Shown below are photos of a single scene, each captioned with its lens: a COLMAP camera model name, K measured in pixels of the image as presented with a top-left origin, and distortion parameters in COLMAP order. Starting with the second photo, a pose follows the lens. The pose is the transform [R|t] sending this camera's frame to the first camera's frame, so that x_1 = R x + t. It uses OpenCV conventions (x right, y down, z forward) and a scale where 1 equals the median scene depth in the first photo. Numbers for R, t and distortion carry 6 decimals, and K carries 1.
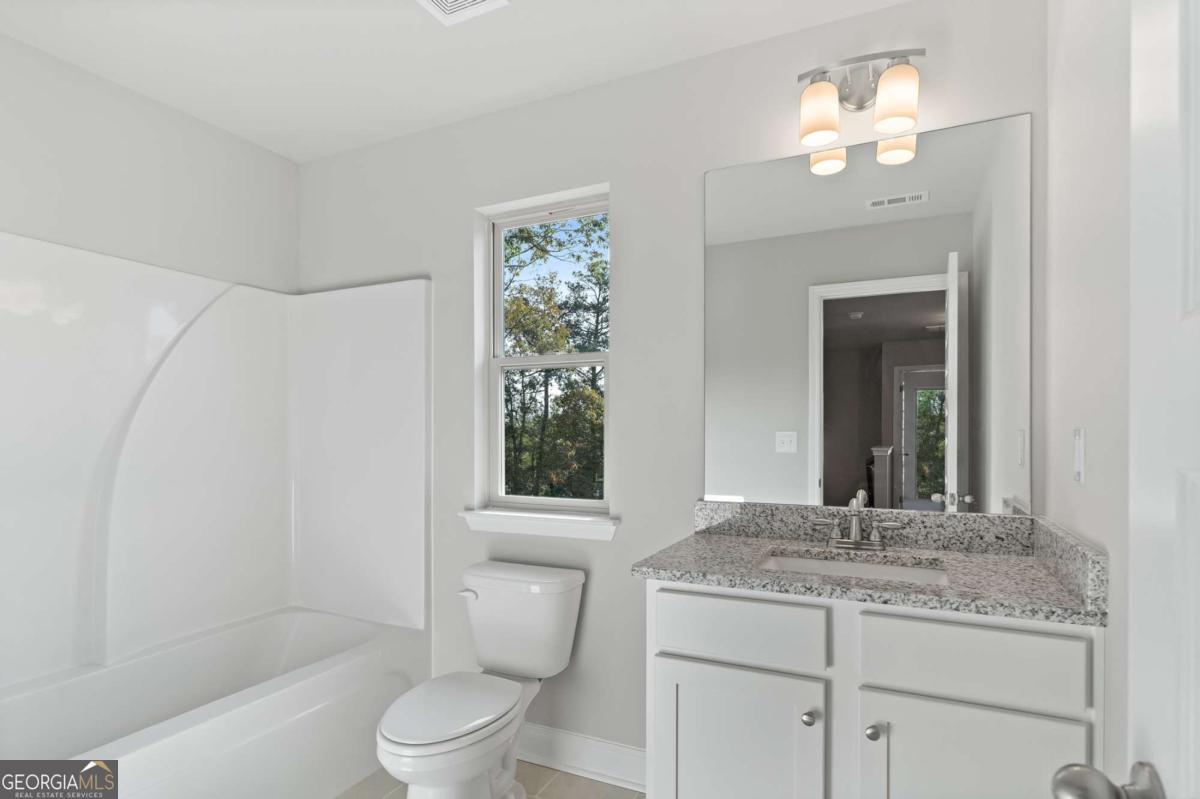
lens RADIAL K [[624.6, 0, 605.0], [0, 624.6, 413.1], [0, 0, 1]] dist [0.000291, -0.000098]
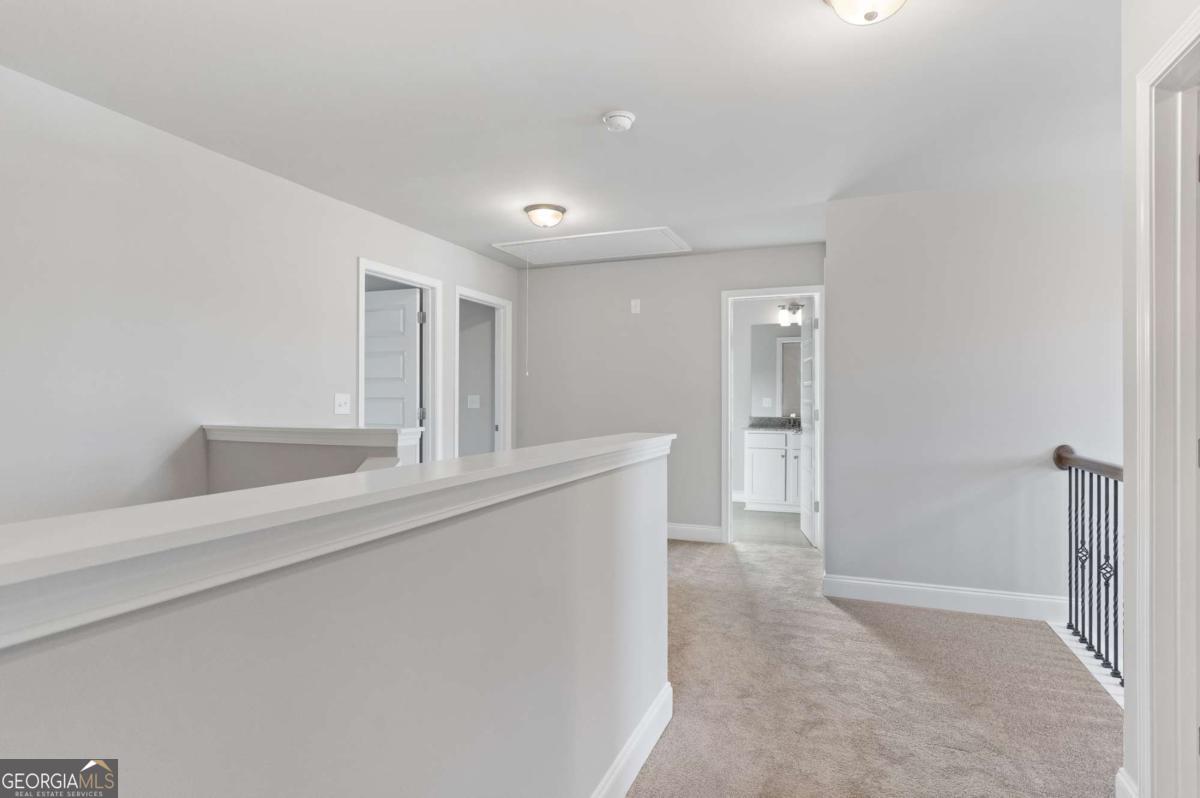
lens RADIAL K [[630.4, 0, 600.0], [0, 630.4, 399.0], [0, 0, 1]] dist [0.000045, -0.000041]
pose [[0.998053, -0.003232, 0.062281, -1.312864], [0.002830, 0.999975, 0.006539, 0.018402], [-0.062300, -0.006350, 0.998037, -3.587115]]
